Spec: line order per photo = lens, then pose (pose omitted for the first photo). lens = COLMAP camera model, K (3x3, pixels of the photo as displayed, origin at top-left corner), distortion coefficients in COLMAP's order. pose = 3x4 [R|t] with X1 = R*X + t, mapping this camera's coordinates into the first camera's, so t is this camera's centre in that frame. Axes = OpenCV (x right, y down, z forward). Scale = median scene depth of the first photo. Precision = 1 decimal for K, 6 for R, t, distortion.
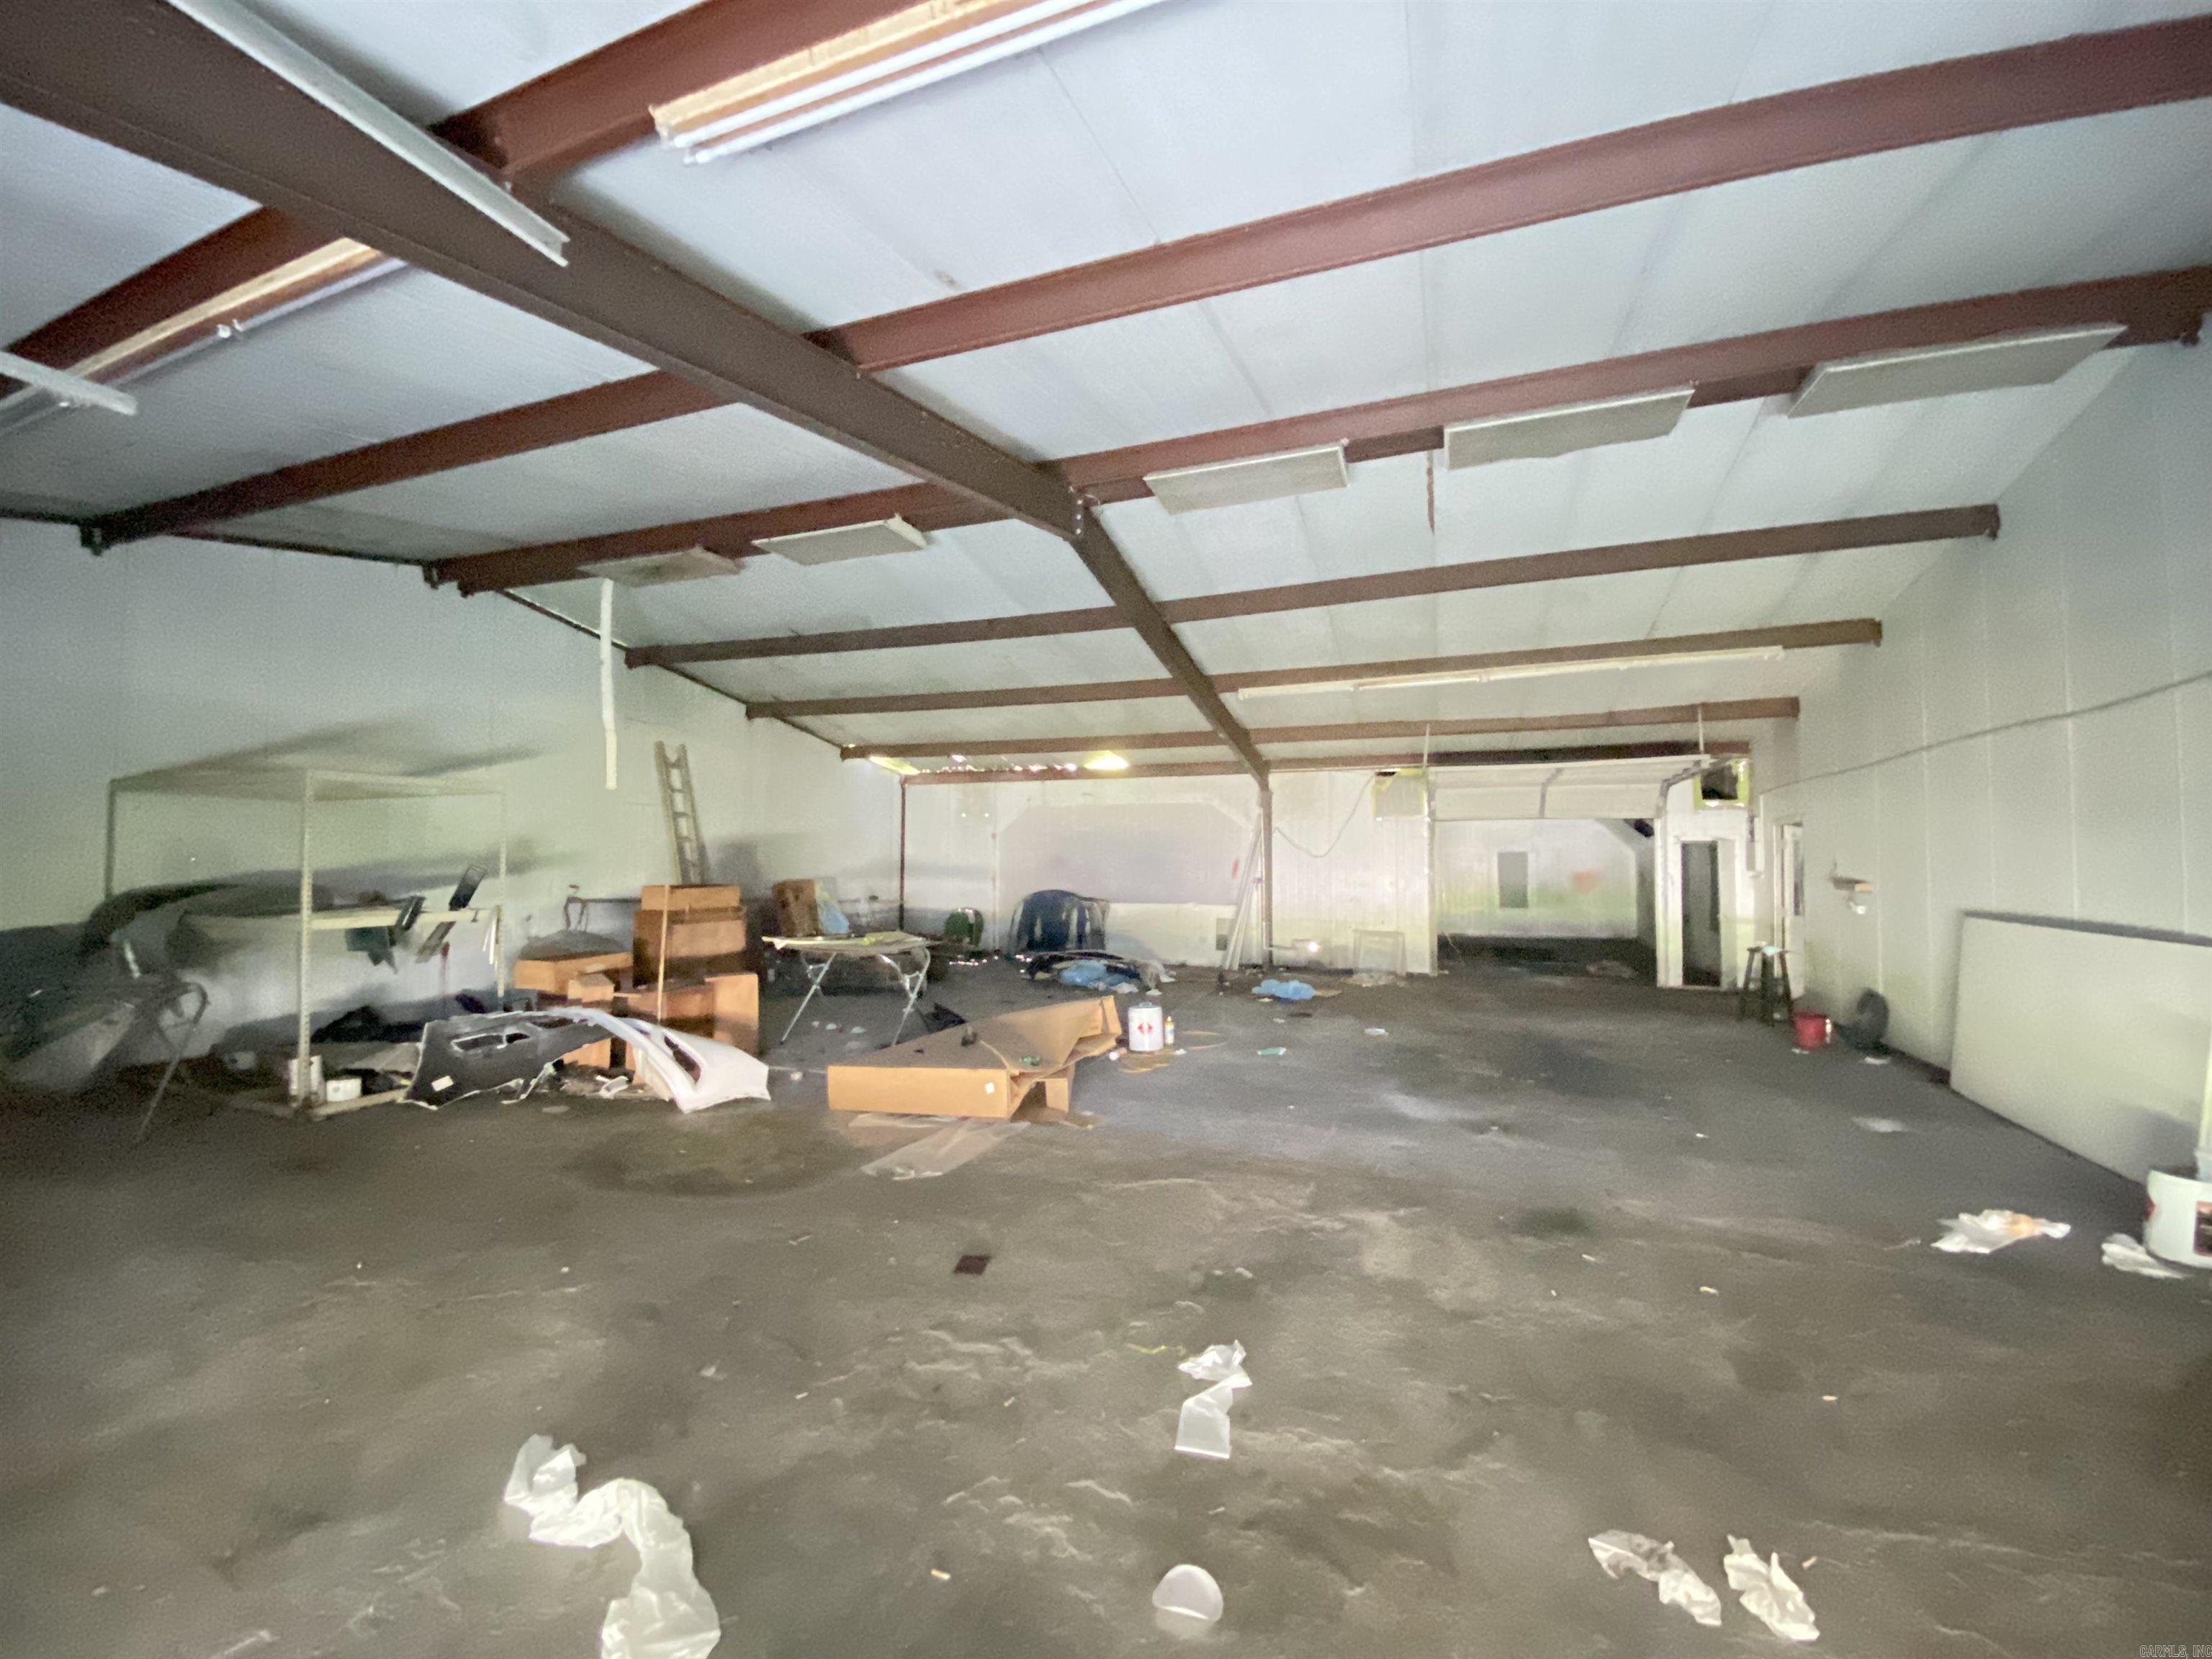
lens RADIAL K [[896.3, 0, 1097.9], [0, 896.3, 830.9], [0, 0, 1]] dist [-0.000927, -0.000328]
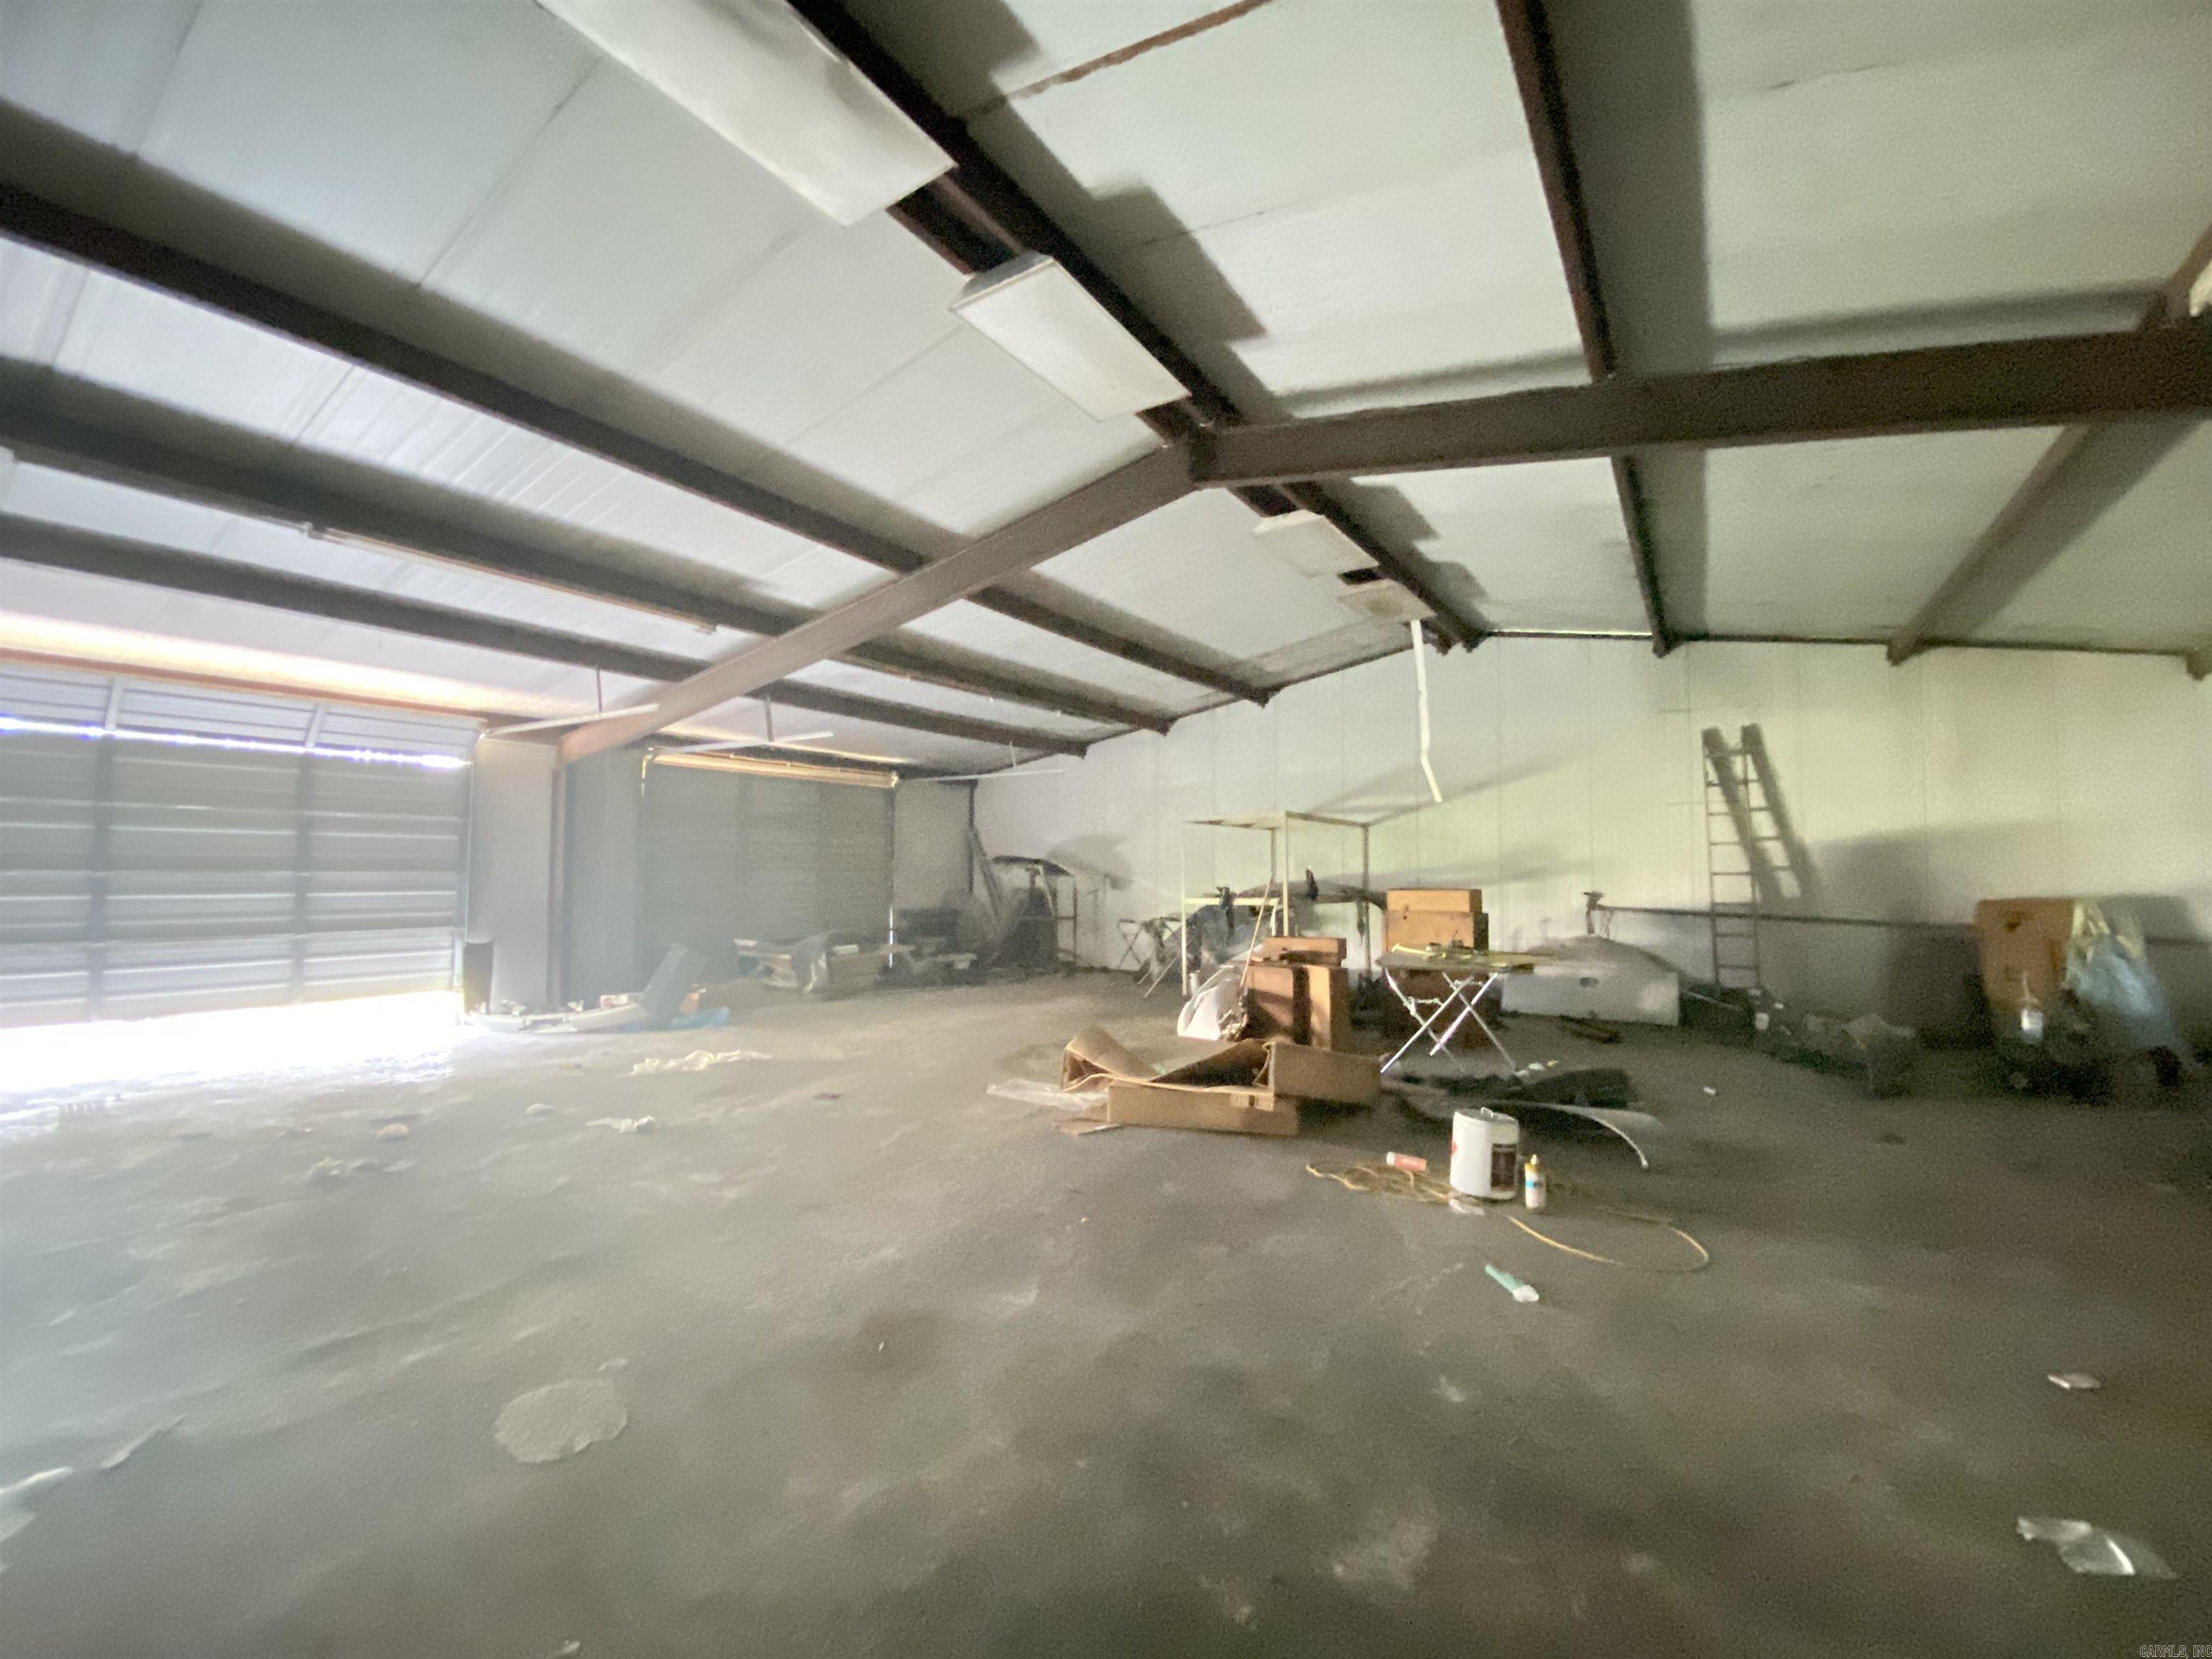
lens RADIAL K [[896.3, 0, 1097.9], [0, 896.3, 830.9], [0, 0, 1]] dist [-0.000927, -0.000328]
pose [[-0.233609, -0.048258, -0.971132, 0.513992], [0.031717, 0.997858, -0.057216, 0.031987], [0.971813, -0.044168, -0.231578, 0.688527]]
